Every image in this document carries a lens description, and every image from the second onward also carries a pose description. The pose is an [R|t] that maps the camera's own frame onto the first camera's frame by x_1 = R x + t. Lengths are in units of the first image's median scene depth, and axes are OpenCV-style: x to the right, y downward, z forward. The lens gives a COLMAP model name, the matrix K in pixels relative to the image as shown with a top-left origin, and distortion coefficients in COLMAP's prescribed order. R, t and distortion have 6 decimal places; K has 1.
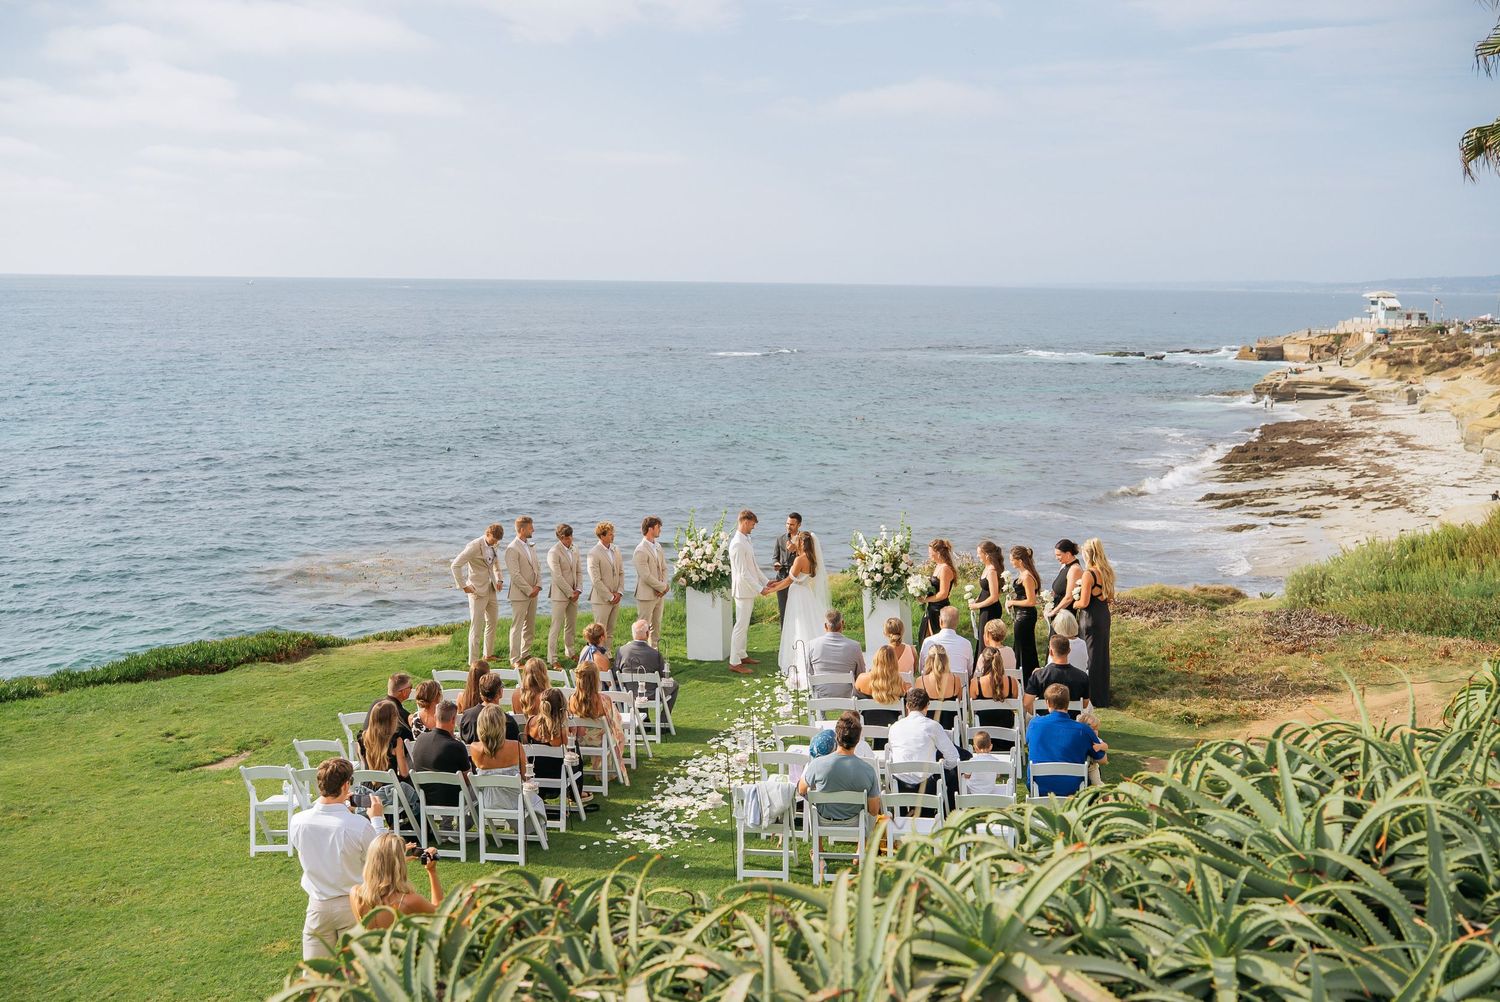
lens RADIAL K [[1539.9, 0, 748.2], [0, 1539.9, 475.3], [0, 0, 1]] dist [-0.045339, 0.000000]
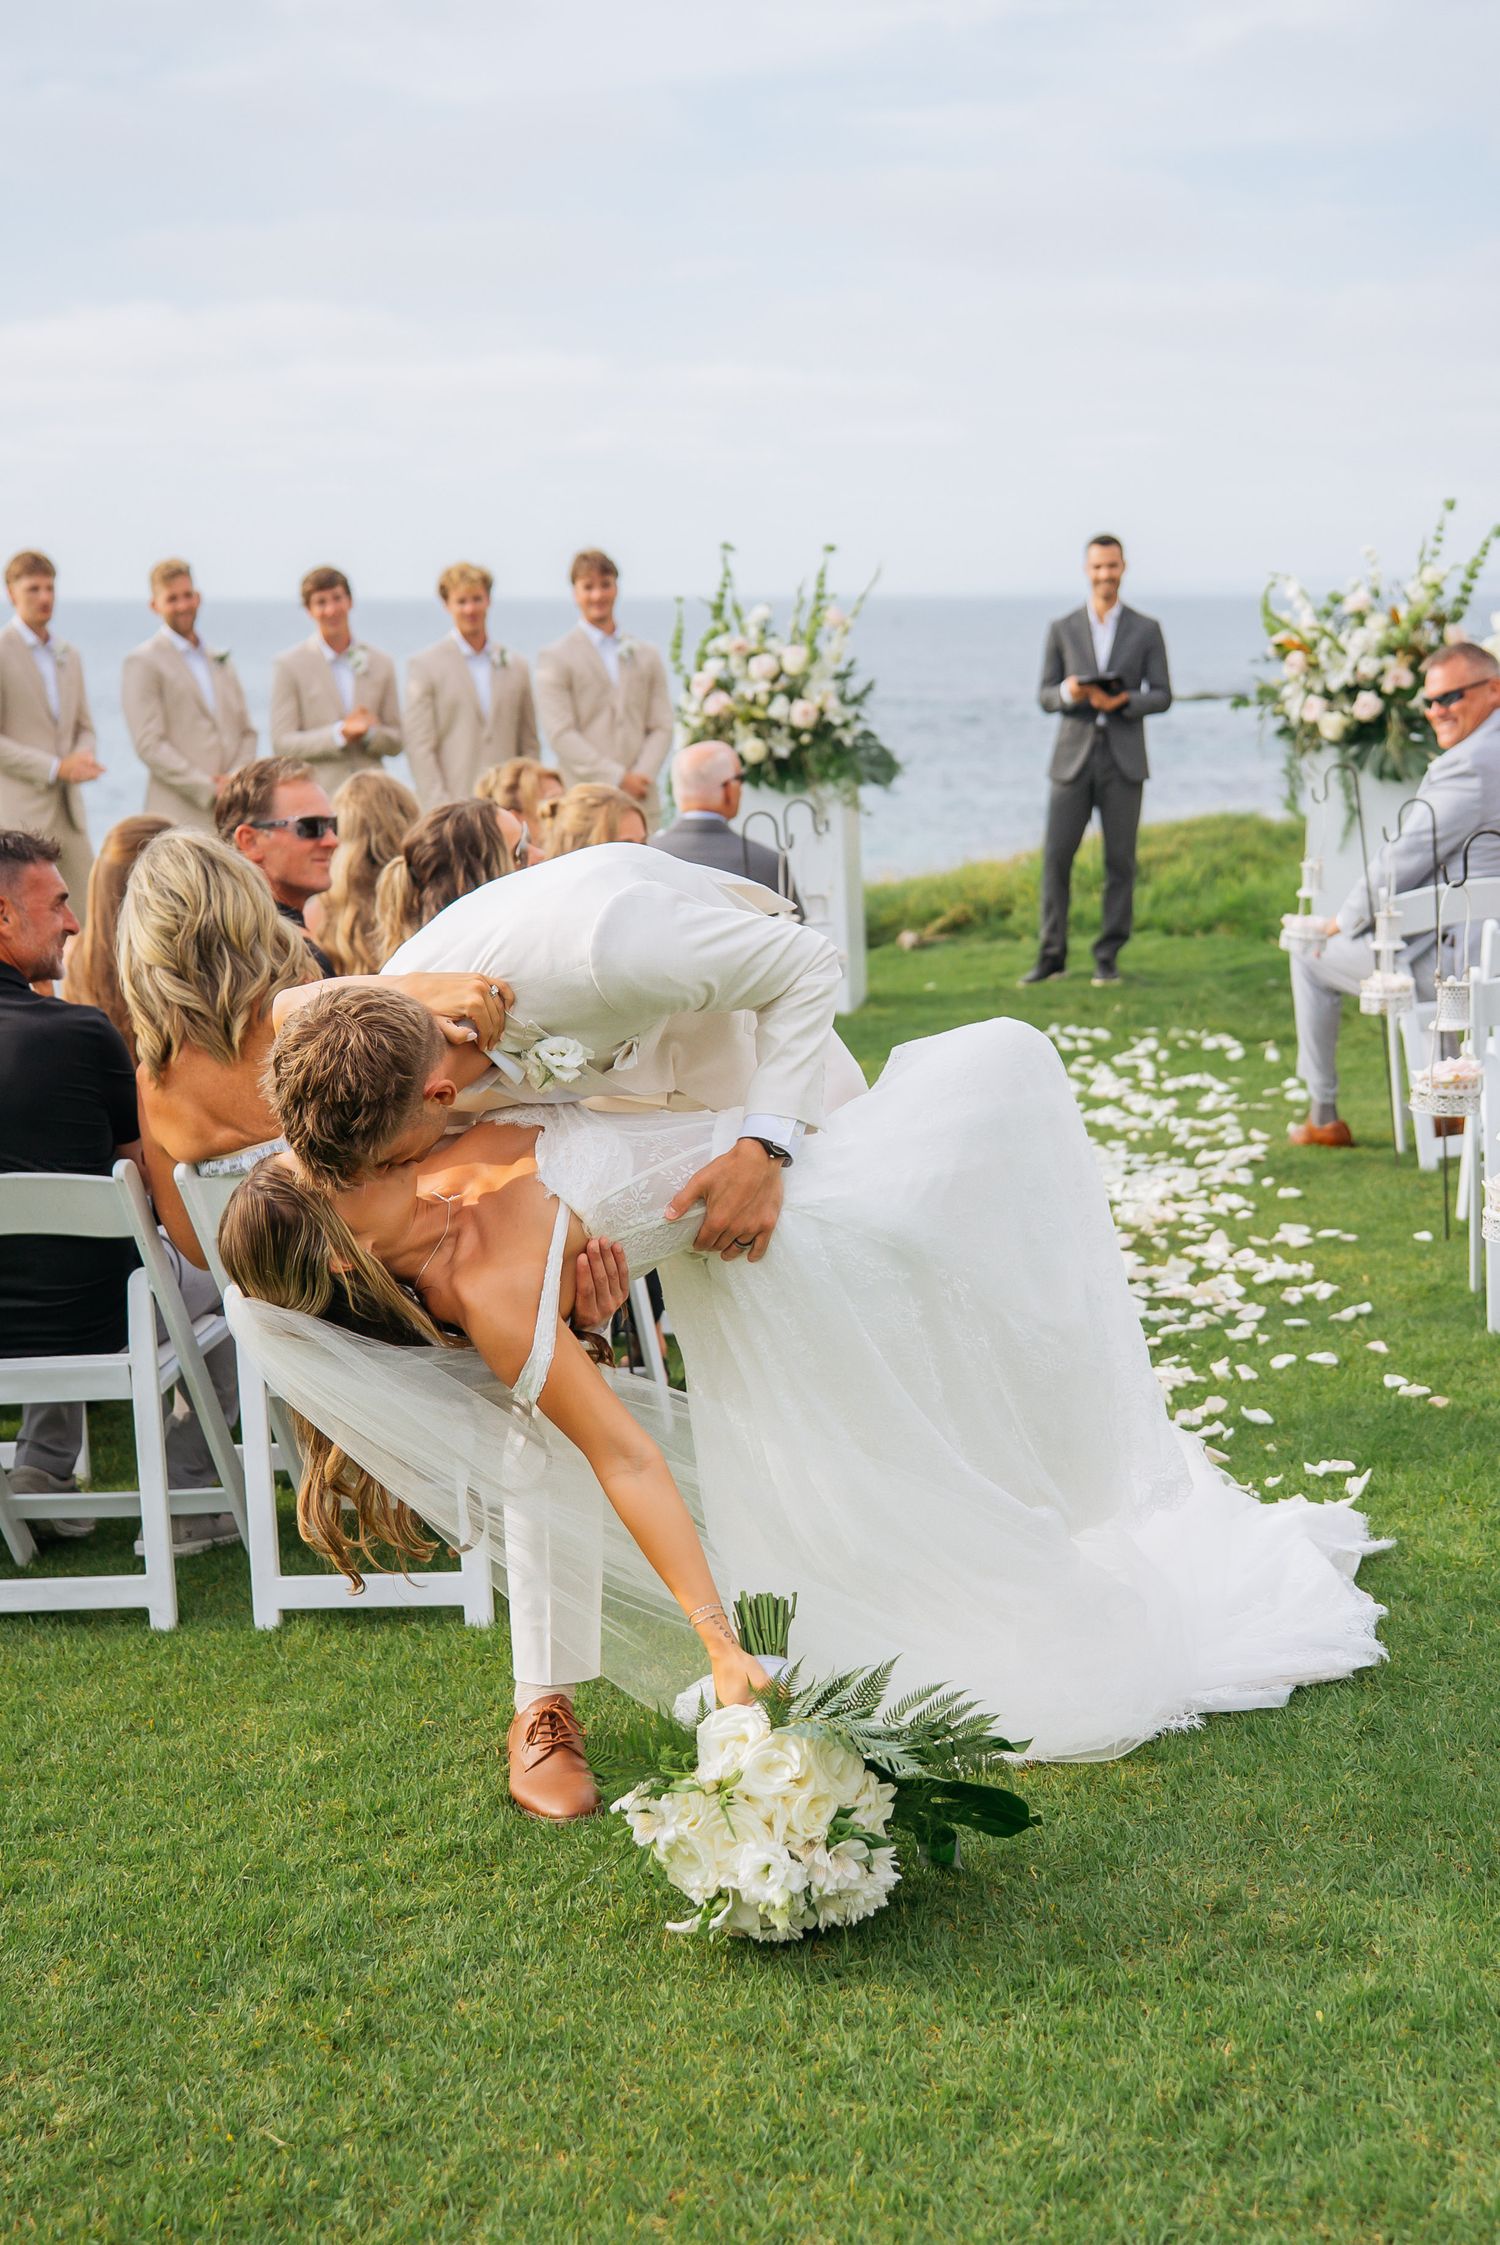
lens RADIAL K [[3023.5, 0, 818.5], [0, 3023.5, 1059.7], [0, 0, 1]] dist [0.105988, 0.000000]
pose [[0.993276, -0.037944, 0.109374, -0.094260], [0.034211, 0.998773, 0.035805, 0.111609], [-0.110598, -0.031822, 0.993356, 0.402228]]
